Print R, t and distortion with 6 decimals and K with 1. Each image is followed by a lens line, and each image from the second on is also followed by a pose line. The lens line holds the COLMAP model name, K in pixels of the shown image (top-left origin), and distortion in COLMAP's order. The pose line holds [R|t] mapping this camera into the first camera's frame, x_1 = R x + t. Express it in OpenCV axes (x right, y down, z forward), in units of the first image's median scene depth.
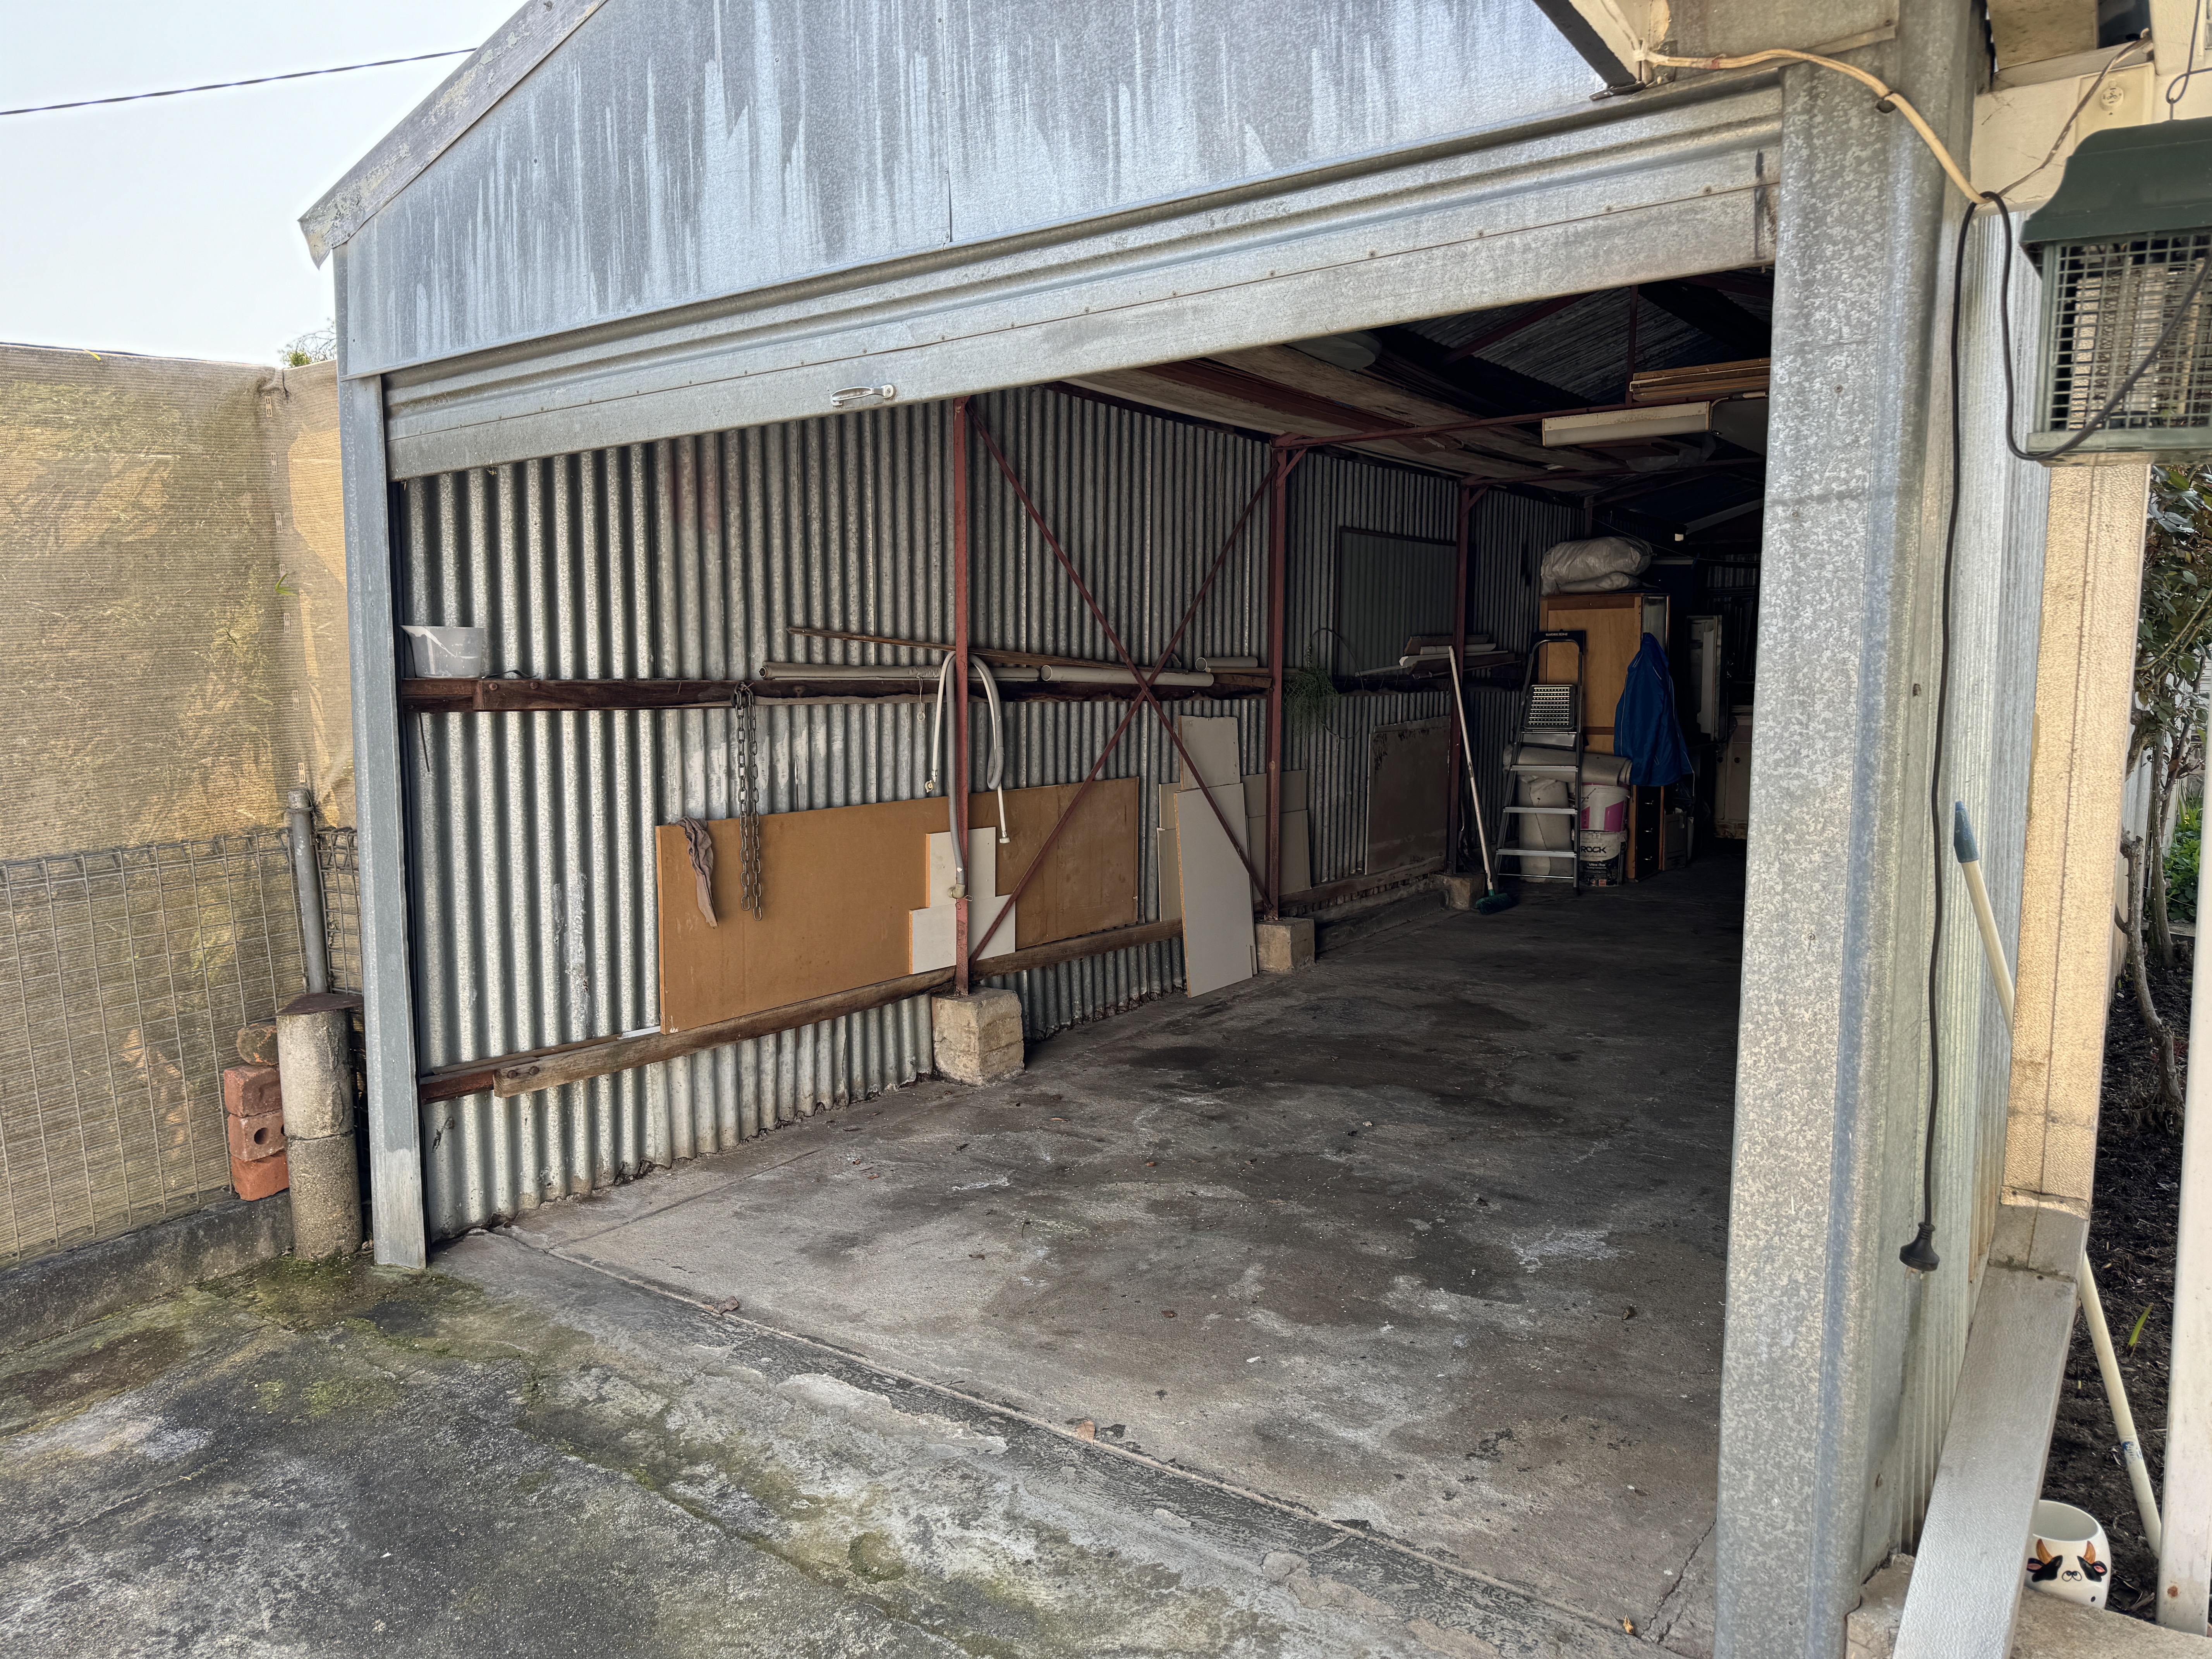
lens RADIAL K [[1545.2, 0, 1106.0], [0, 1545.2, 829.5], [0, 0, 1]] dist [0.135975, -0.277005]
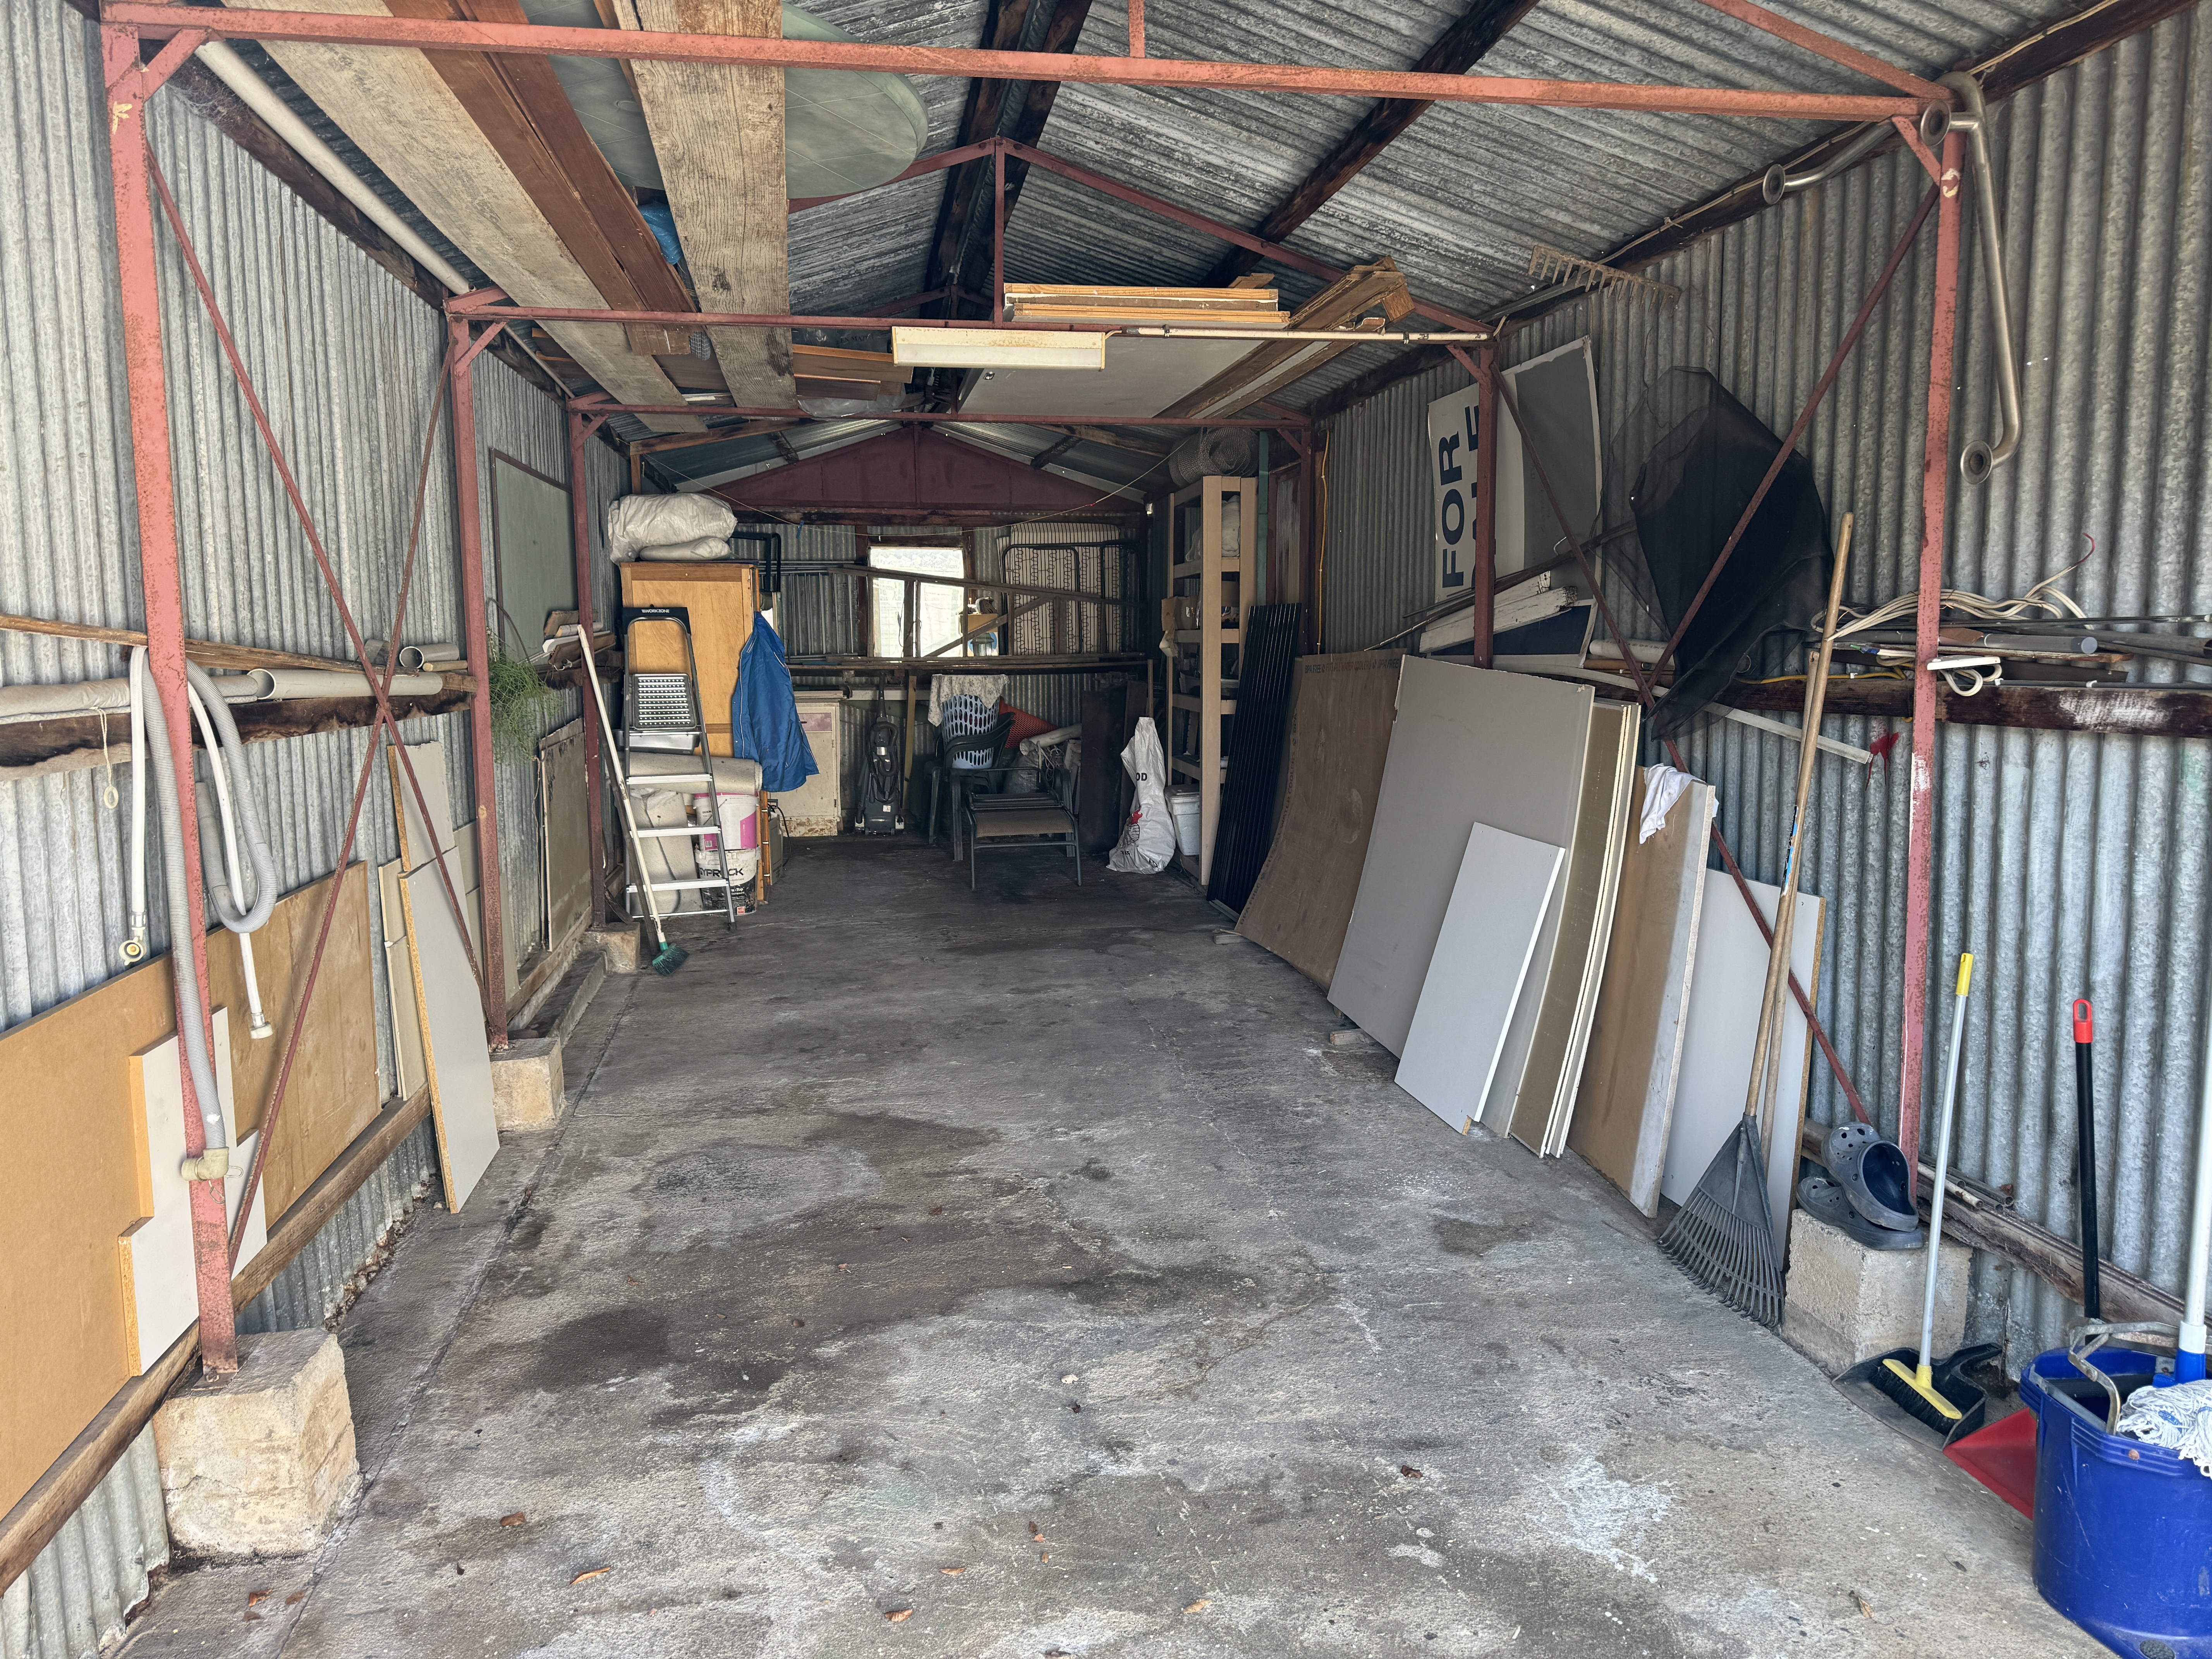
lens RADIAL K [[1545.2, 0, 1106.0], [0, 1545.2, 829.5], [0, 0, 1]] dist [0.135975, -0.277005]
pose [[0.692195, -0.091611, 0.715873, -0.218647], [0.078675, 0.995578, 0.051333, -0.057552], [-0.717410, 0.020789, 0.696341, 0.441548]]
